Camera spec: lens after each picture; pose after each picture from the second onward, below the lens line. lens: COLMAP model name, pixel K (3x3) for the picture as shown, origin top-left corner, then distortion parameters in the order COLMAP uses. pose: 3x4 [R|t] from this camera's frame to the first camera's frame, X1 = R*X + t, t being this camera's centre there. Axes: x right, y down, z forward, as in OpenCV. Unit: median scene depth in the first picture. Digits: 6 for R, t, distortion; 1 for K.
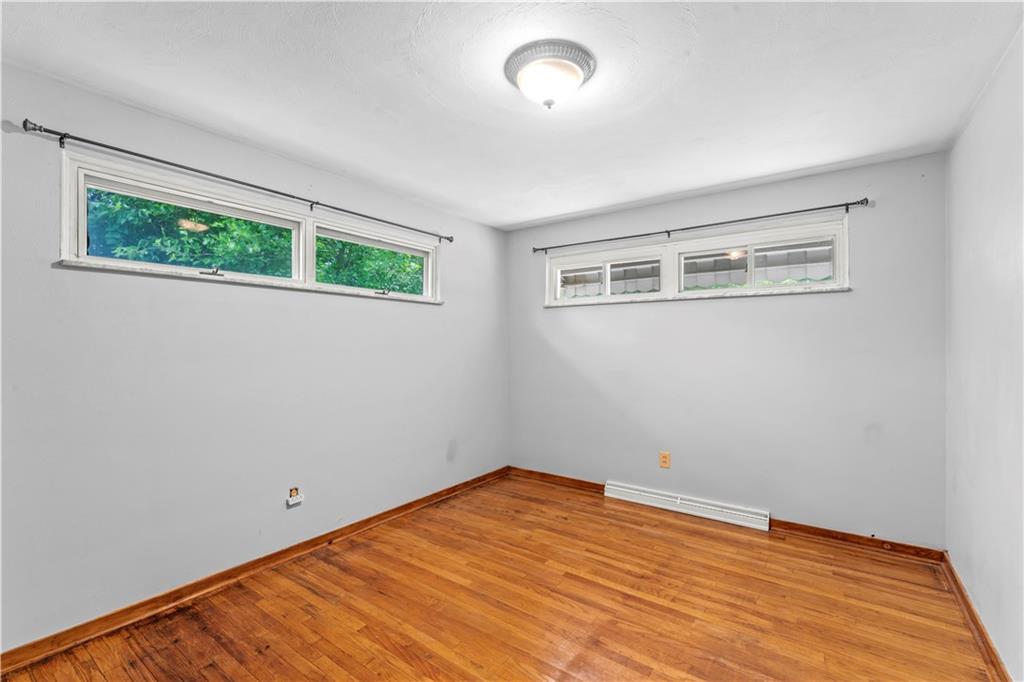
lens RADIAL K [[441.9, 0, 508.3], [0, 441.9, 345.0], [0, 0, 1]] dist [0.005011, 0.000415]
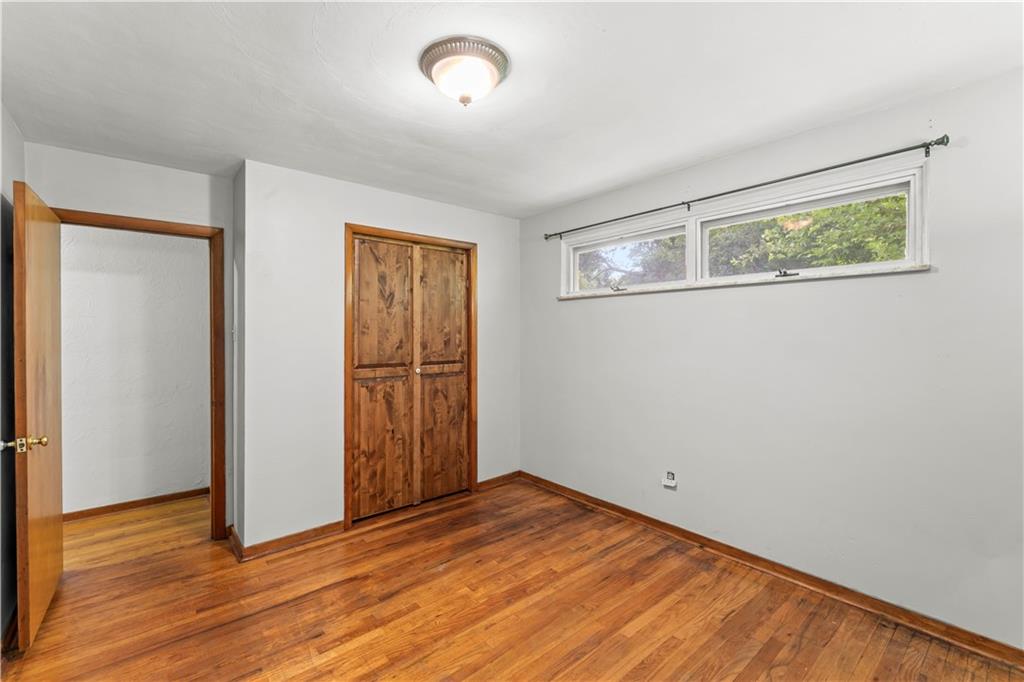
lens RADIAL K [[441.9, 0, 506.5], [0, 441.9, 334.3], [0, 0, 1]] dist [0.005011, 0.000415]
pose [[-0.231514, 0.004285, -0.972822, 0.738392], [0.000809, 0.999991, 0.004213, -0.025233], [0.972831, 0.000189, -0.231516, 0.939006]]
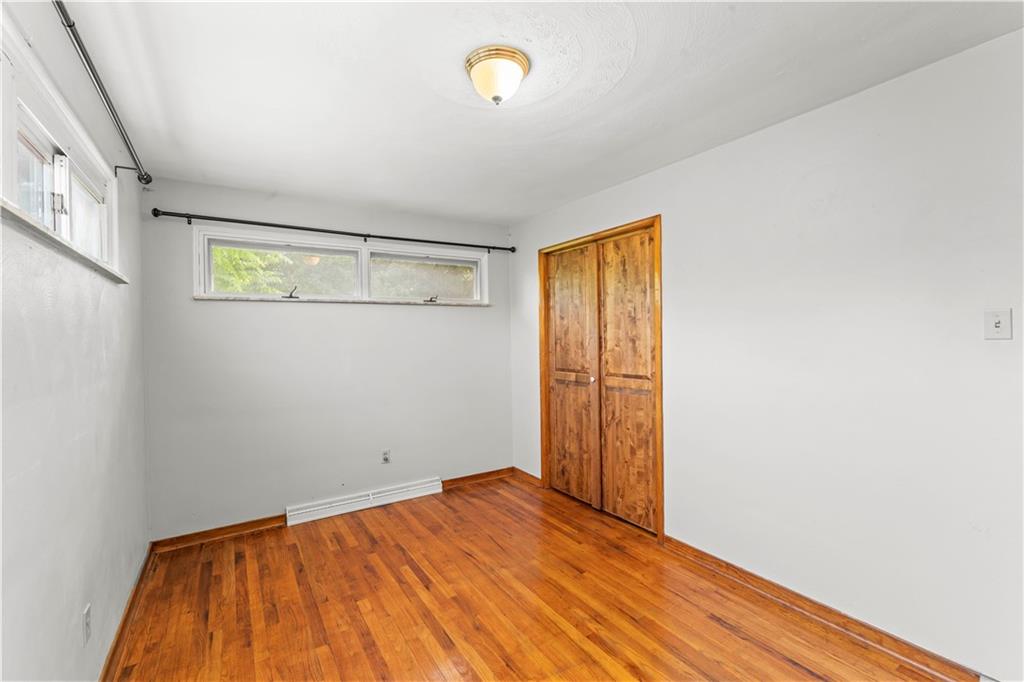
lens RADIAL K [[441.9, 0, 514.1], [0, 441.9, 339.8], [0, 0, 1]] dist [0.005011, 0.000415]
pose [[0.349023, -0.005485, 0.937098, -0.352285], [0.018730, 0.999824, -0.001123, -0.007976], [-0.936927, 0.017944, 0.349065, 0.233502]]
